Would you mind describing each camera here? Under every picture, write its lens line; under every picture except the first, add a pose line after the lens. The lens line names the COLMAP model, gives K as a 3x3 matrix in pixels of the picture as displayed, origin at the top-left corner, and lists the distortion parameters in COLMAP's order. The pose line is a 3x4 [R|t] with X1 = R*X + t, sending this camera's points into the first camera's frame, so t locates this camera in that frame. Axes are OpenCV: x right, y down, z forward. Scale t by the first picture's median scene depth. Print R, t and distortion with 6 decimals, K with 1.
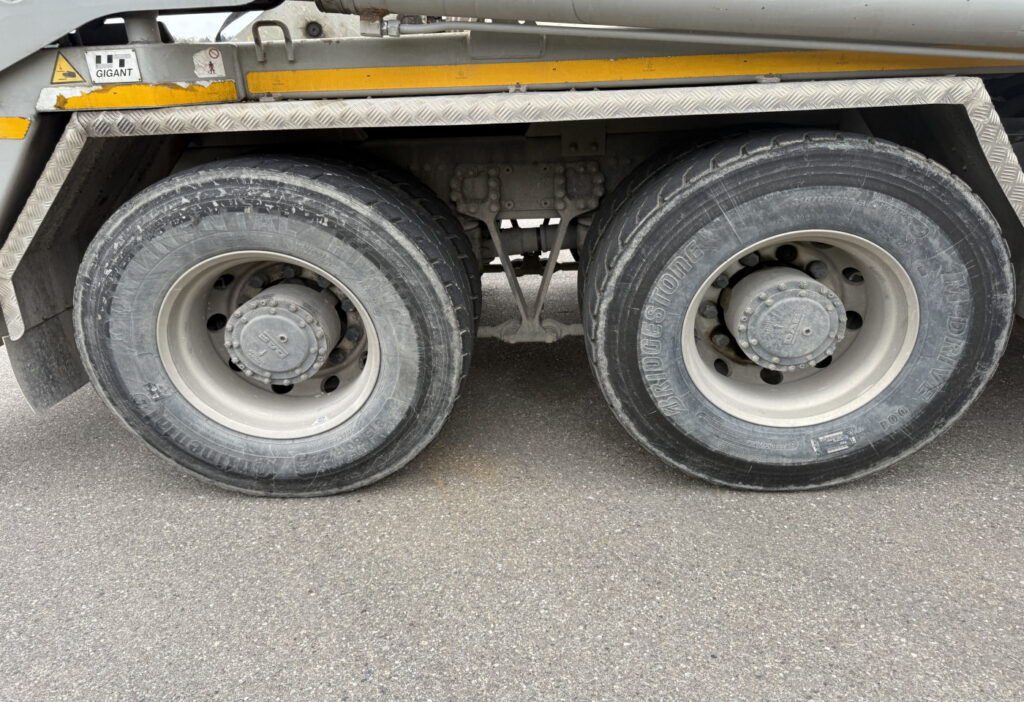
lens RADIAL K [[692.7, 0, 478.4], [0, 692.7, 347.2], [0, 0, 1]] dist [0.008821, -0.053064]
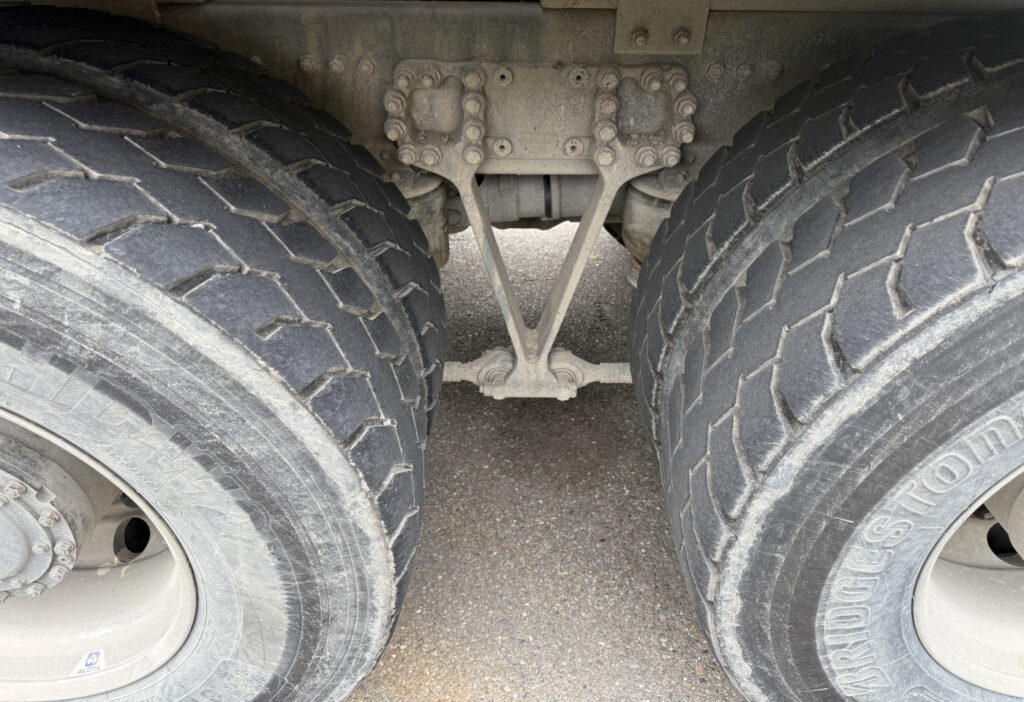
lens RADIAL K [[692.7, 0, 478.4], [0, 692.7, 347.2], [0, 0, 1]] dist [0.008821, -0.053064]
pose [[0.998212, 0.016531, 0.057434, 0.000226], [-0.027144, 0.981556, 0.189240, -0.207587], [-0.053246, -0.190460, 0.980250, 0.624635]]
